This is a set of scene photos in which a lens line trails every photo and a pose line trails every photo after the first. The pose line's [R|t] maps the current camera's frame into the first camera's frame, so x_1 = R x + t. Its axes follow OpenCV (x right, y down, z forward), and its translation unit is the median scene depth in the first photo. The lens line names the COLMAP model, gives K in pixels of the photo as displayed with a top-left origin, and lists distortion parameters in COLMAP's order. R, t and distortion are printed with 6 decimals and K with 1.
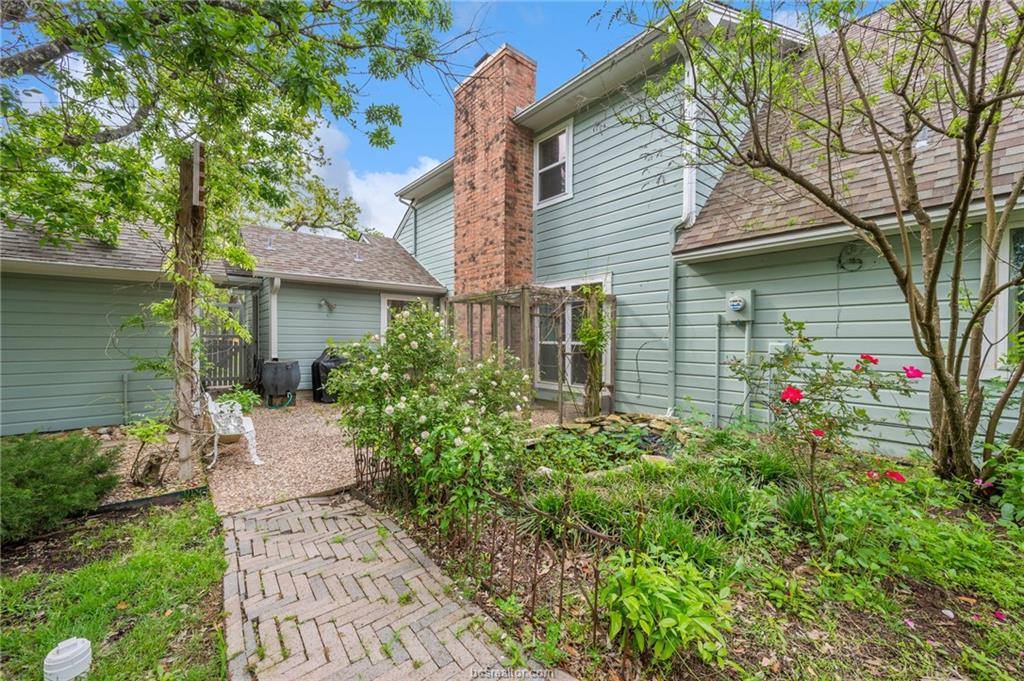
lens RADIAL K [[400.2, 0, 514.6], [0, 400.2, 342.3], [0, 0, 1]] dist [0.000428, 0.000099]
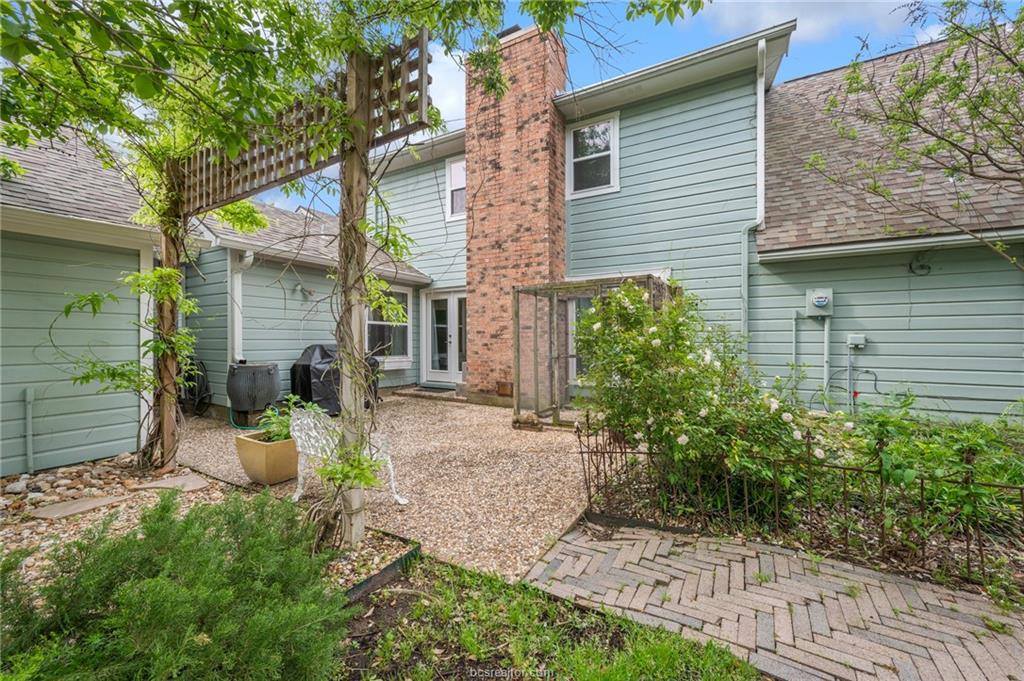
lens RADIAL K [[400.2, 0, 515.6], [0, 400.2, 338.0], [0, 0, 1]] dist [0.000428, 0.000099]
pose [[0.939065, -0.001457, 0.343737, -0.438296], [0.005839, 0.999914, -0.011713, 0.012470], [-0.343691, 0.013007, 0.938993, 0.162204]]
